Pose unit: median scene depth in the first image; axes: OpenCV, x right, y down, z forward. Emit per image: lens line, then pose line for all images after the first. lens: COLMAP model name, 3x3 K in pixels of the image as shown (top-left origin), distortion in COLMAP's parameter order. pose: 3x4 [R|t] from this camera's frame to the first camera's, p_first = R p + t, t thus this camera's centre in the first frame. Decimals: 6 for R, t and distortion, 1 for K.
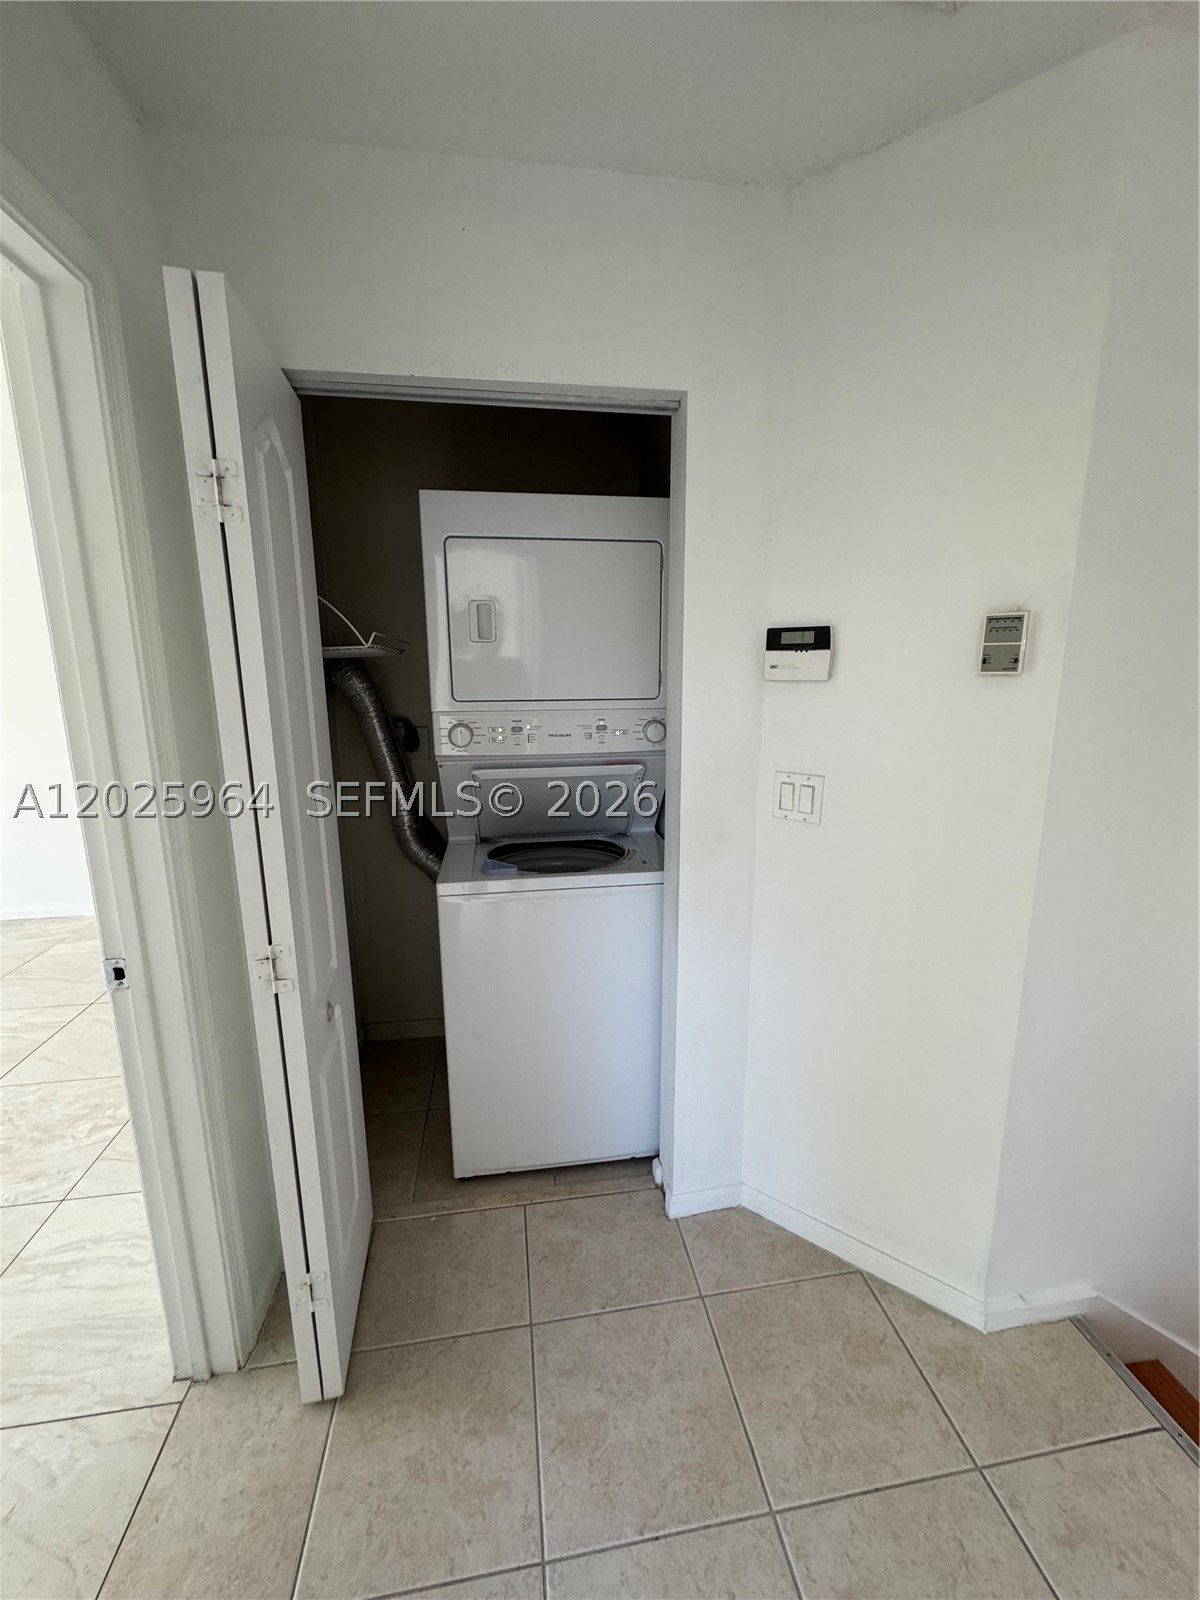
lens RADIAL K [[637.8, 0, 597.9], [0, 637.8, 801.2], [0, 0, 1]] dist [-0.005369, 0.000349]
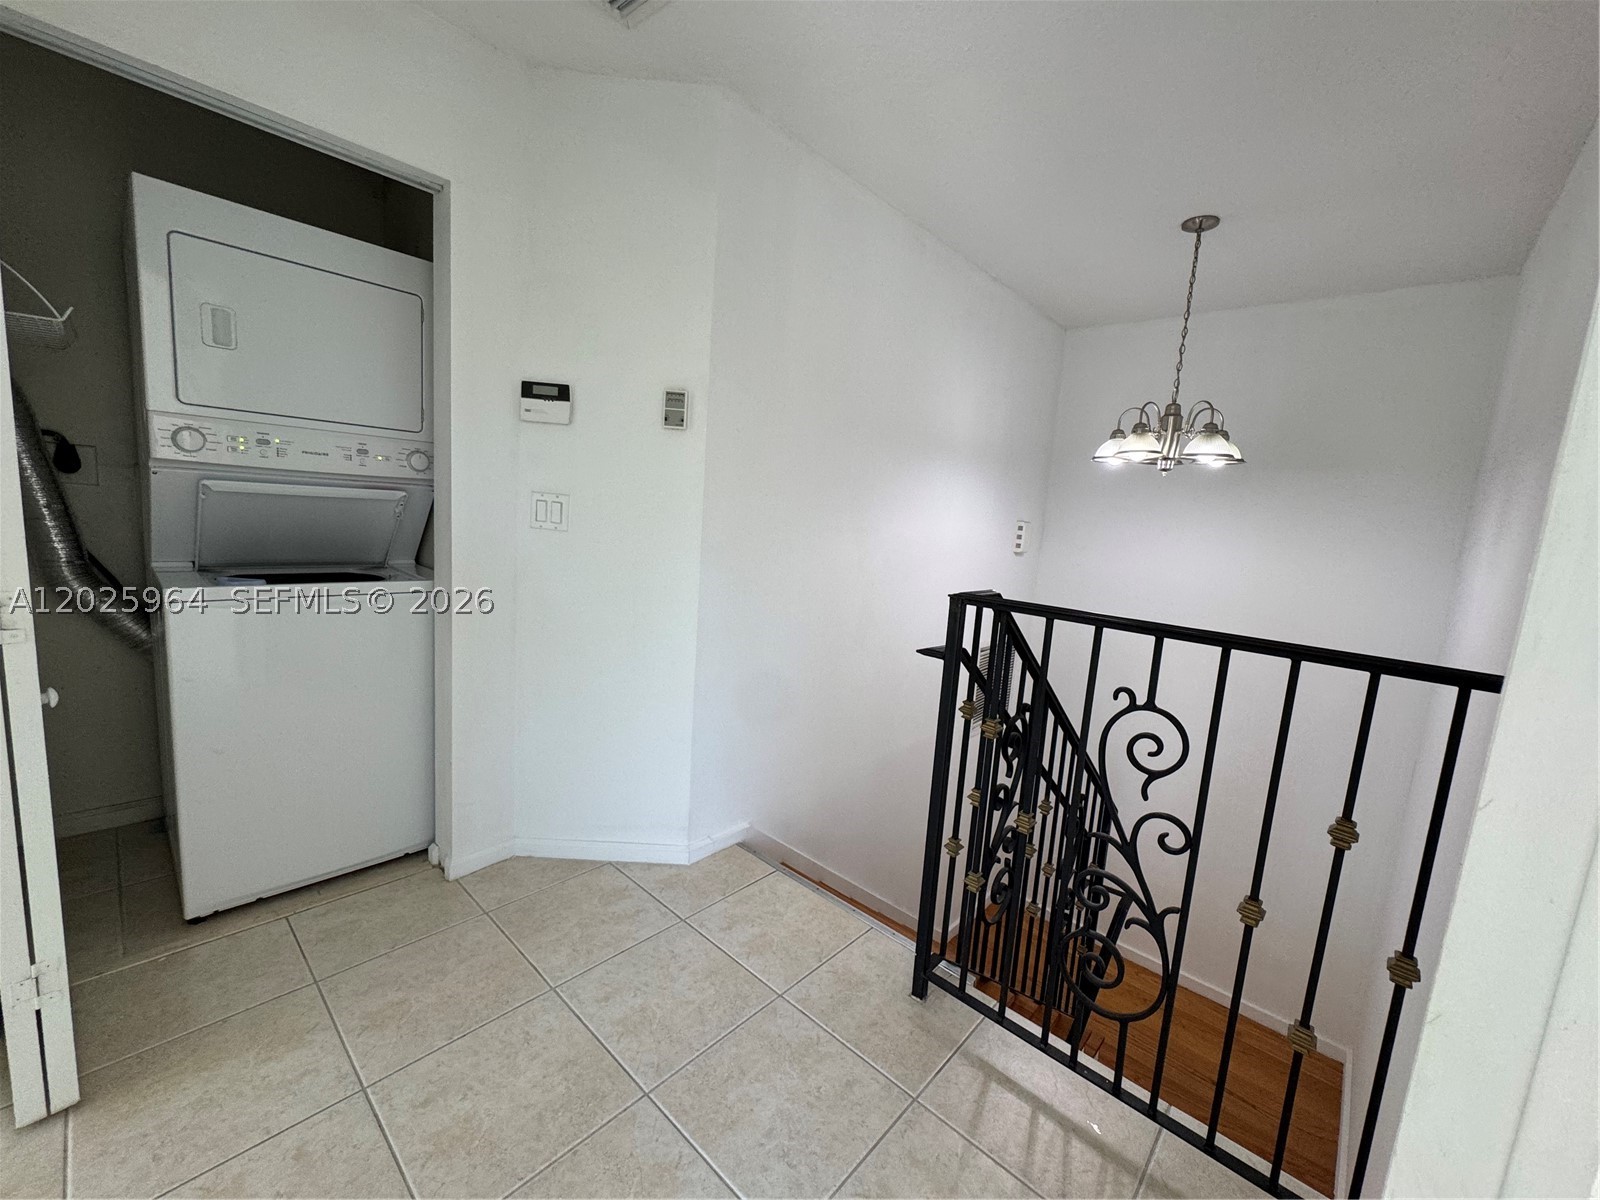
lens RADIAL K [[637.8, 0, 801.7], [0, 637.8, 599.2], [0, 0, 1]] dist [-0.005369, 0.000349]
pose [[0.772384, -0.023833, 0.634708, -0.128903], [0.043795, 0.998916, -0.015786, 0.217777], [-0.633644, 0.039990, 0.772591, -0.354827]]
